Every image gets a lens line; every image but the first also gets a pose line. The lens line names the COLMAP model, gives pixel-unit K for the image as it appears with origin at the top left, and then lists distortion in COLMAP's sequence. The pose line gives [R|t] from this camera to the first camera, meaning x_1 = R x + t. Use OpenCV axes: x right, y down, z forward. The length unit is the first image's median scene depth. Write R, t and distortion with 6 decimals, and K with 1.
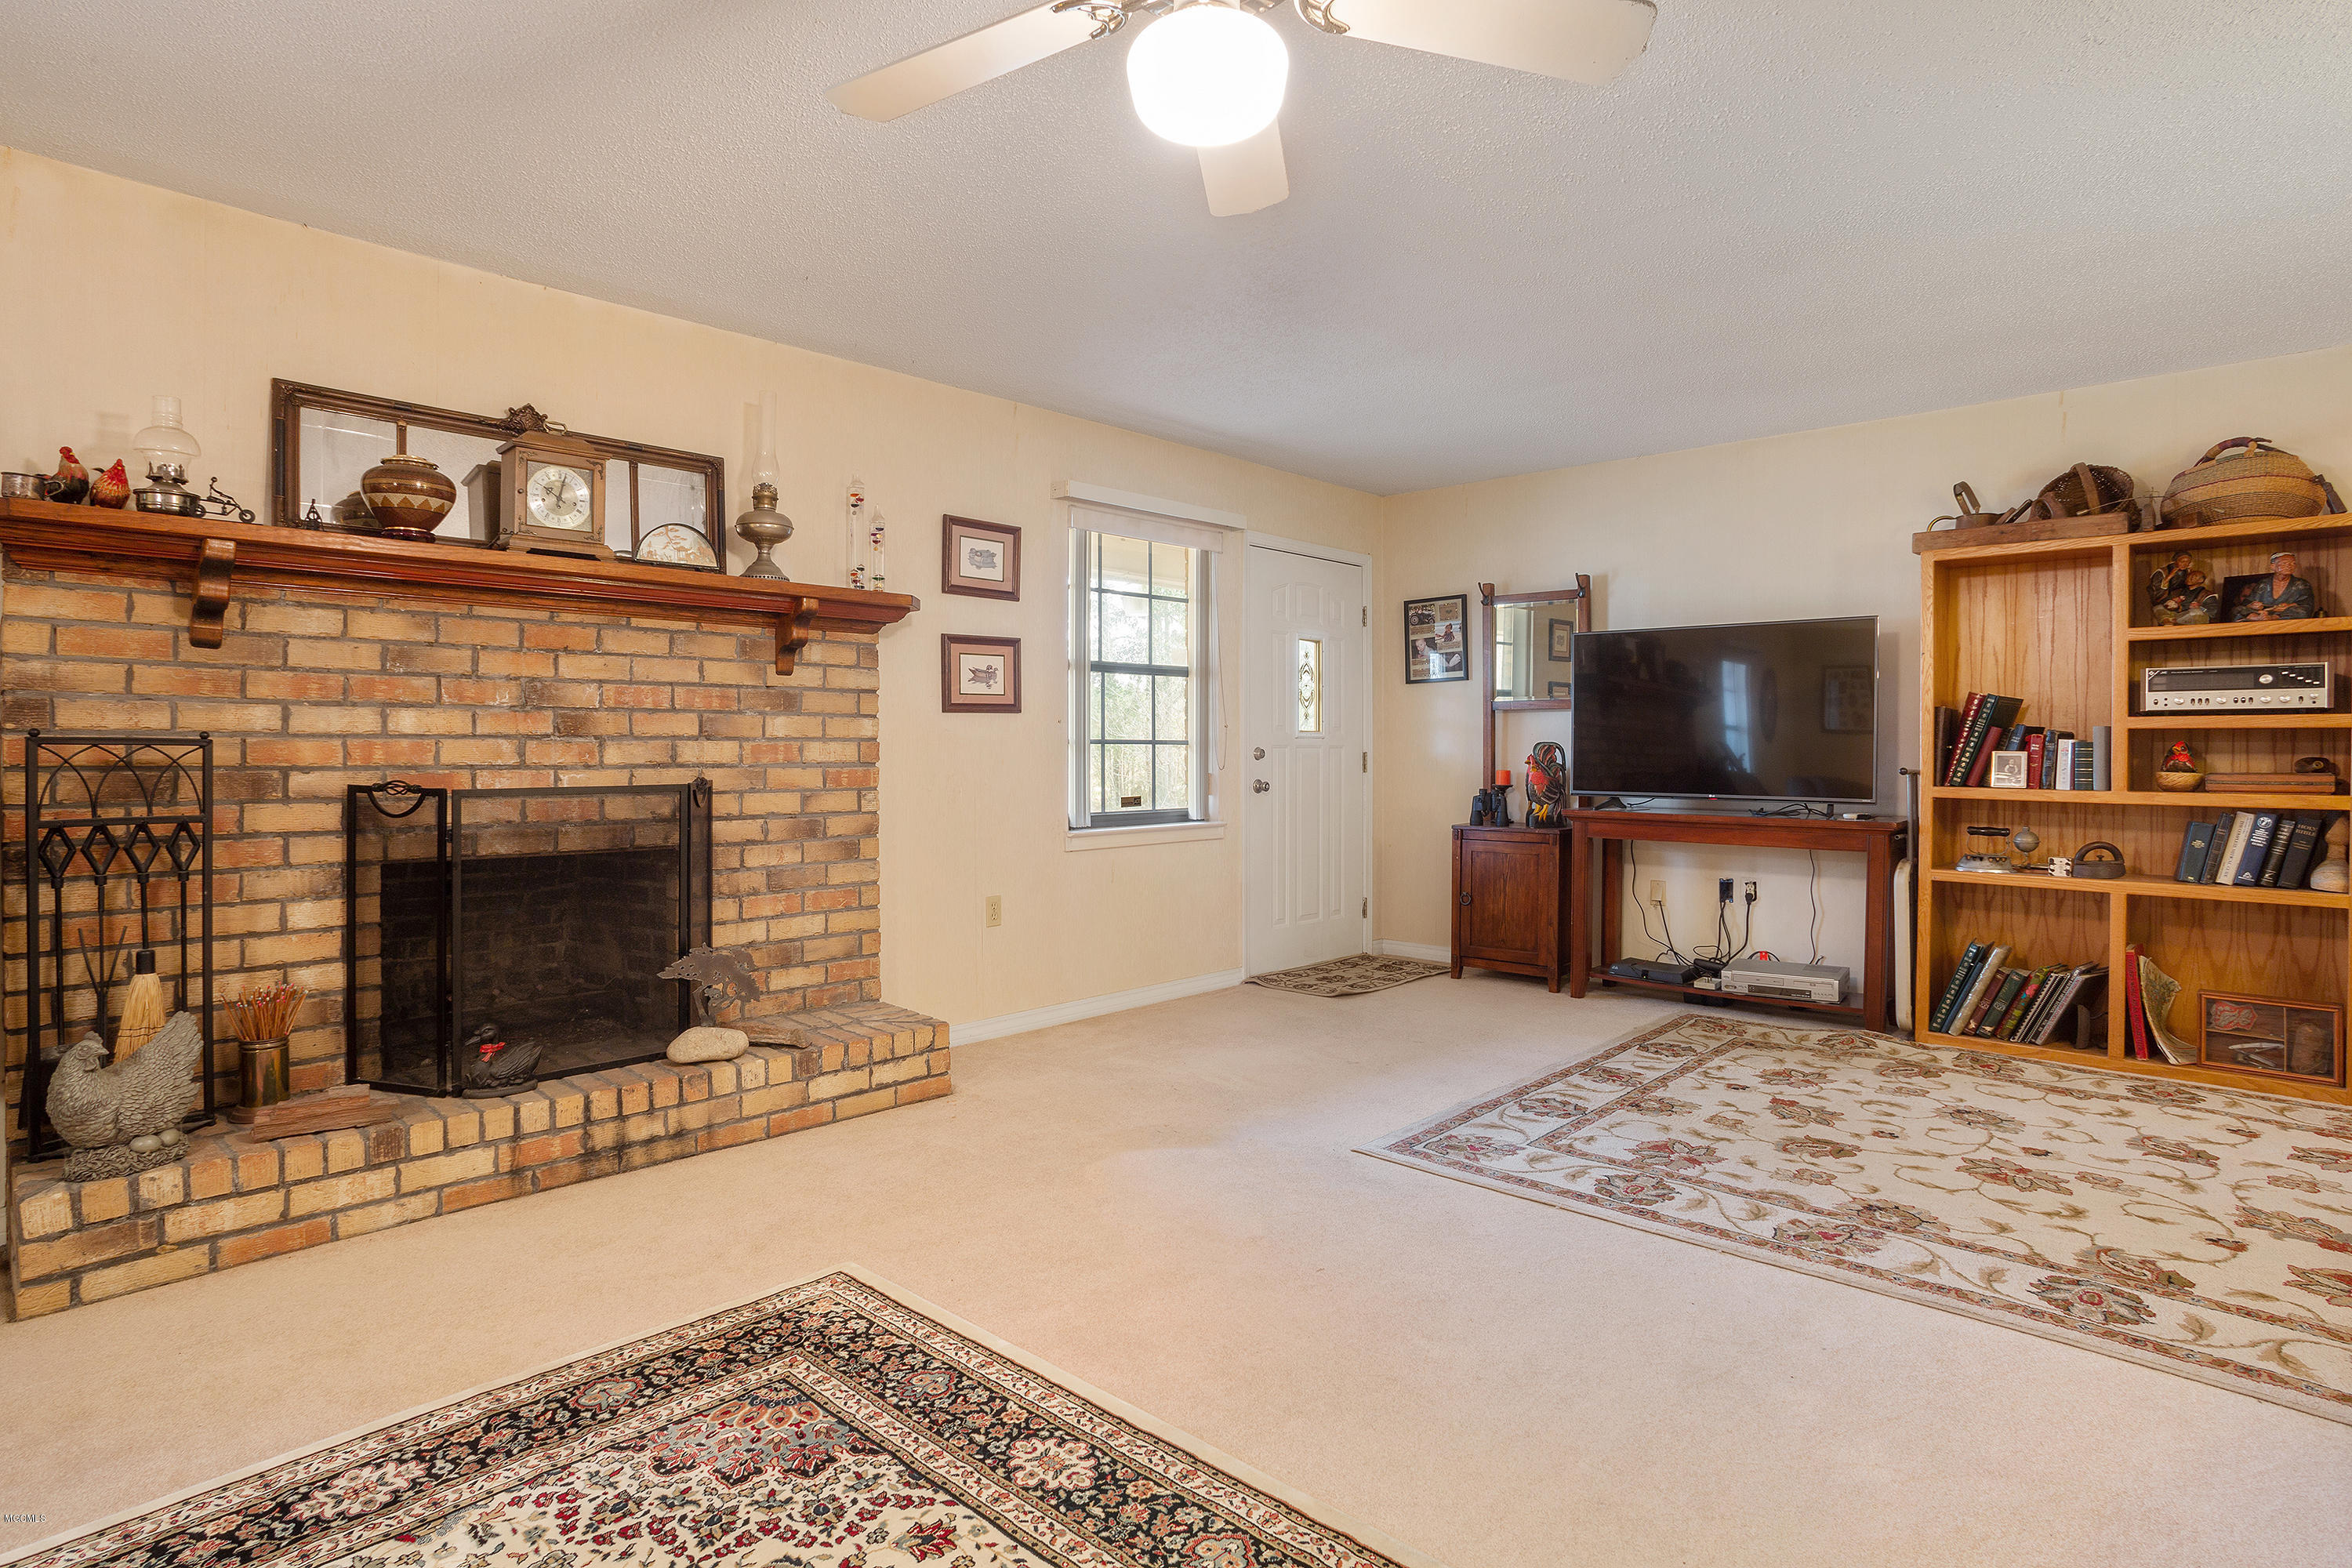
lens RADIAL K [[1223.9, 0, 1175.3], [0, 1223.9, 767.7], [0, 0, 1]] dist [-0.074275, 0.037346]
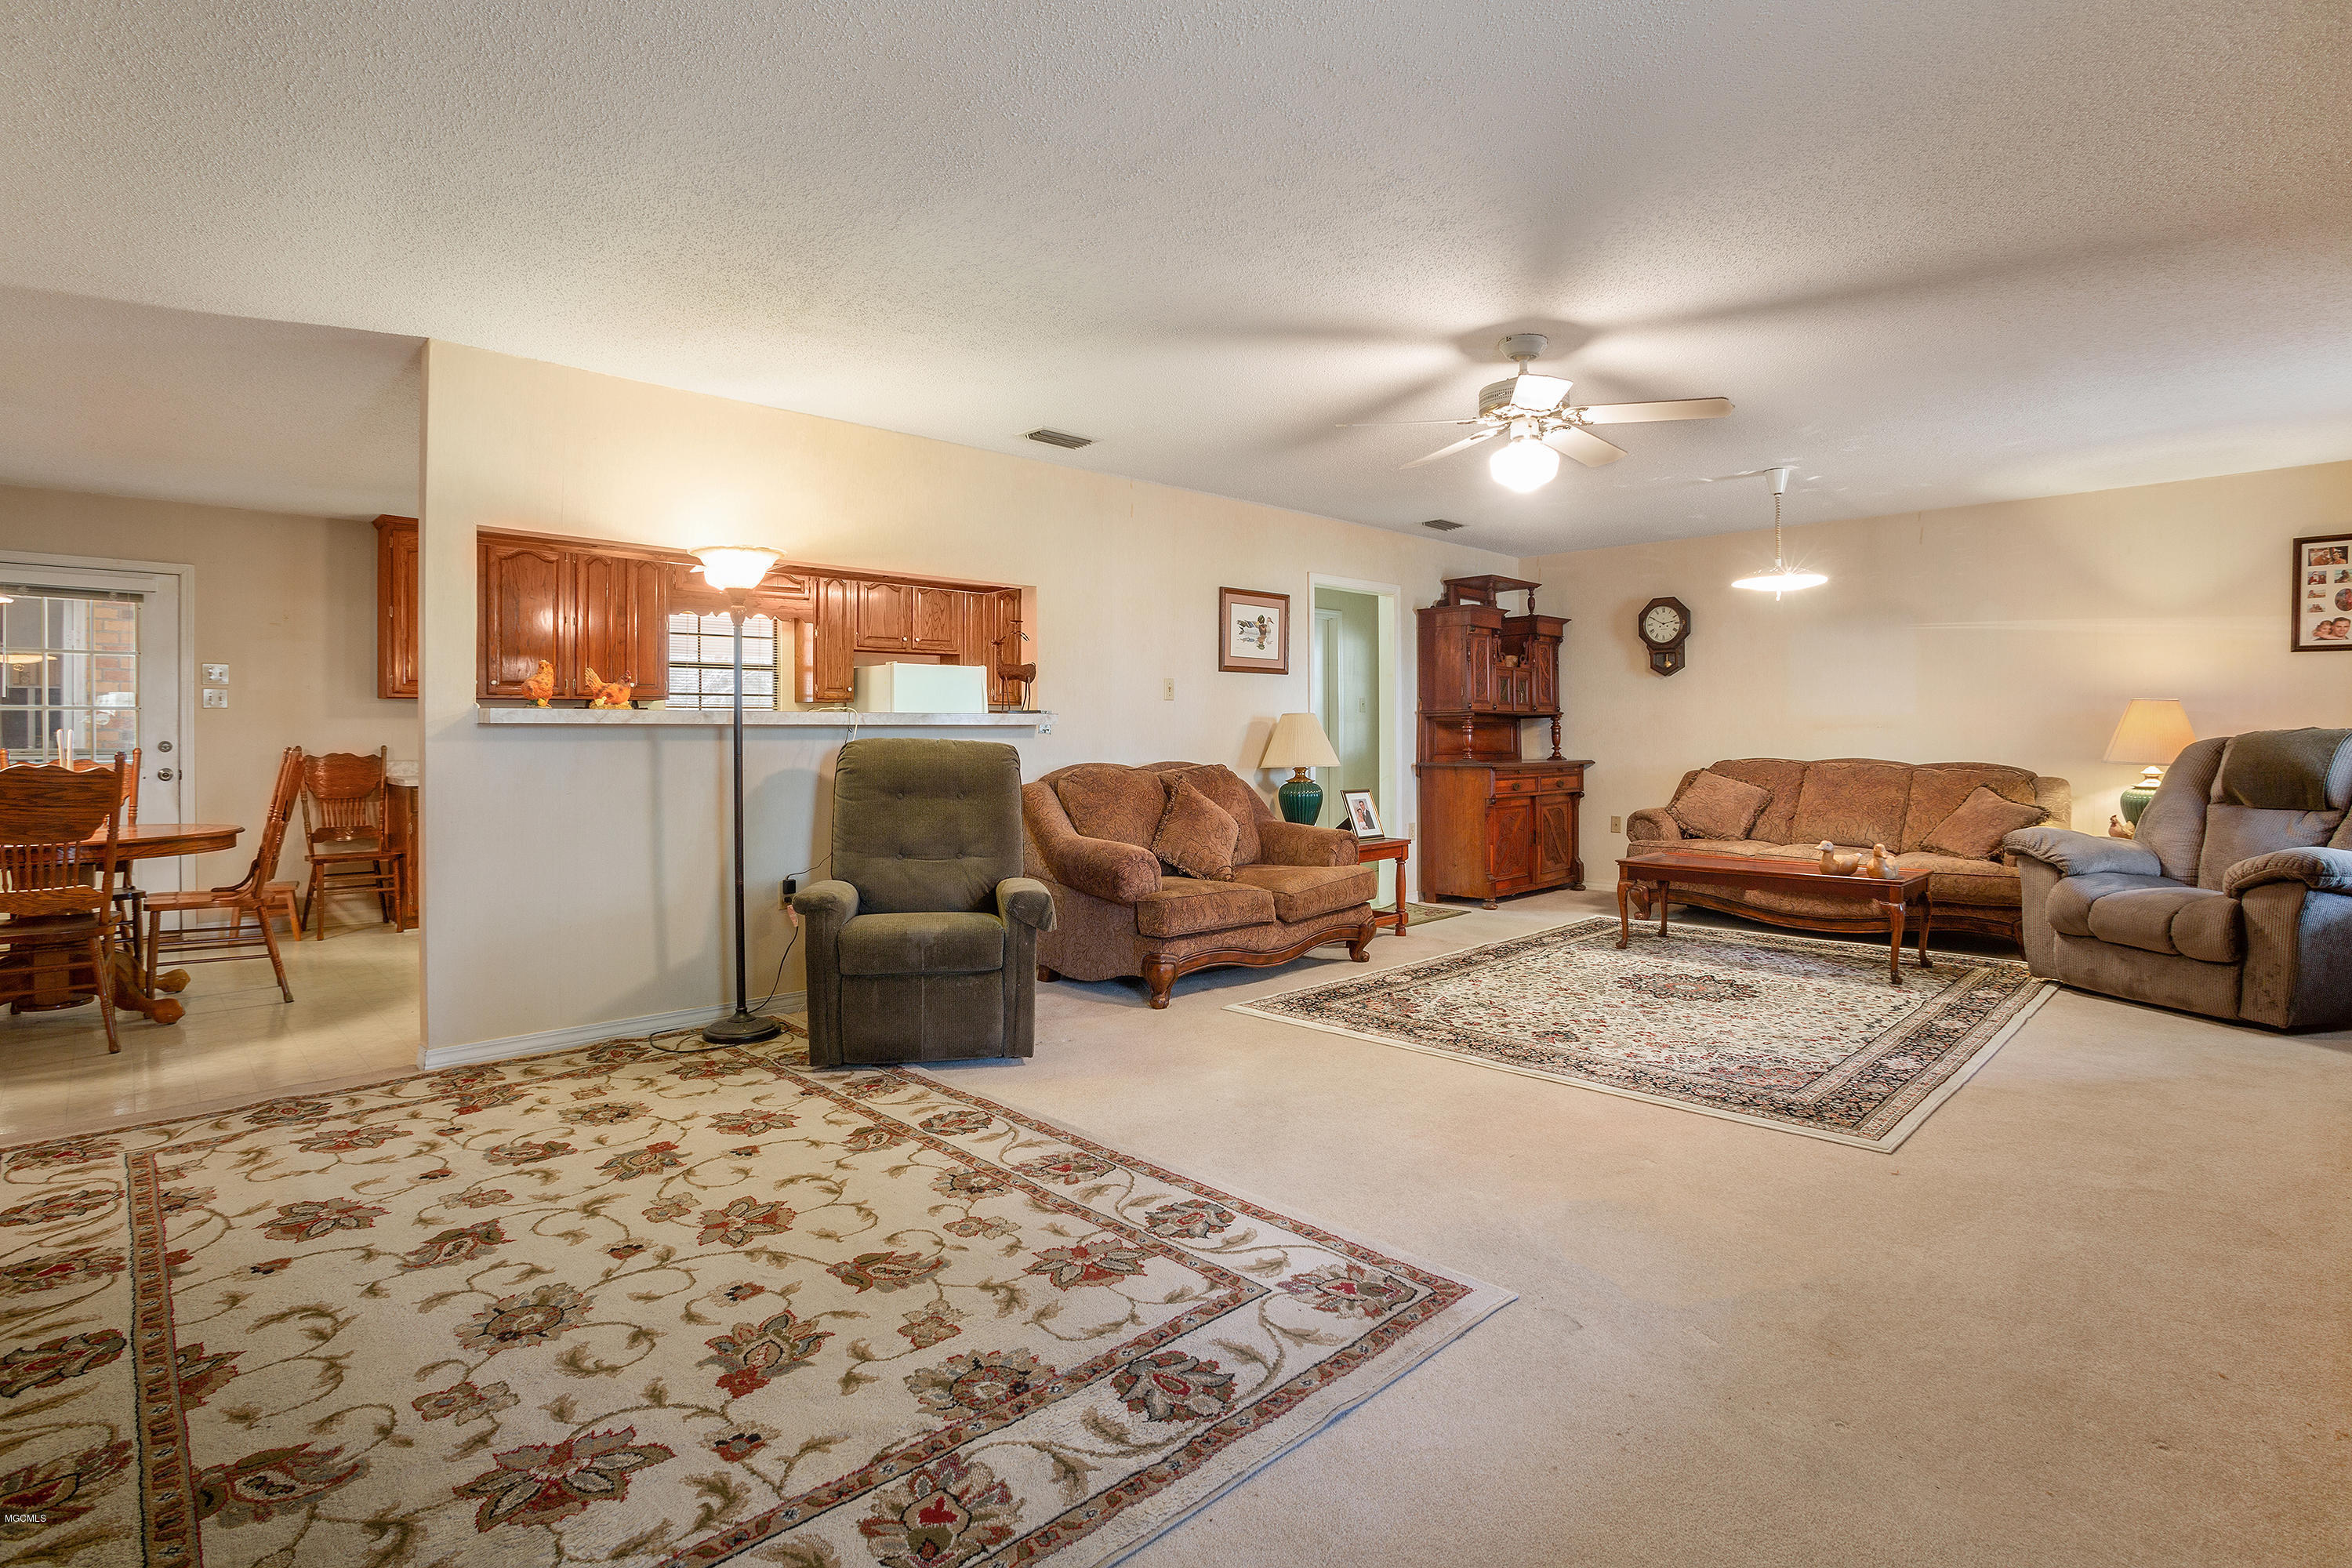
lens RADIAL K [[1153.2, 0, 1169.5], [0, 1153.2, 774.2], [0, 0, 1]] dist [-0.082891, 0.036947]
pose [[-0.998758, -0.000535, 0.049814, 0.315685], [0.002125, 0.998575, 0.053323, -0.031191], [-0.049772, 0.053362, -0.997334, 1.648271]]
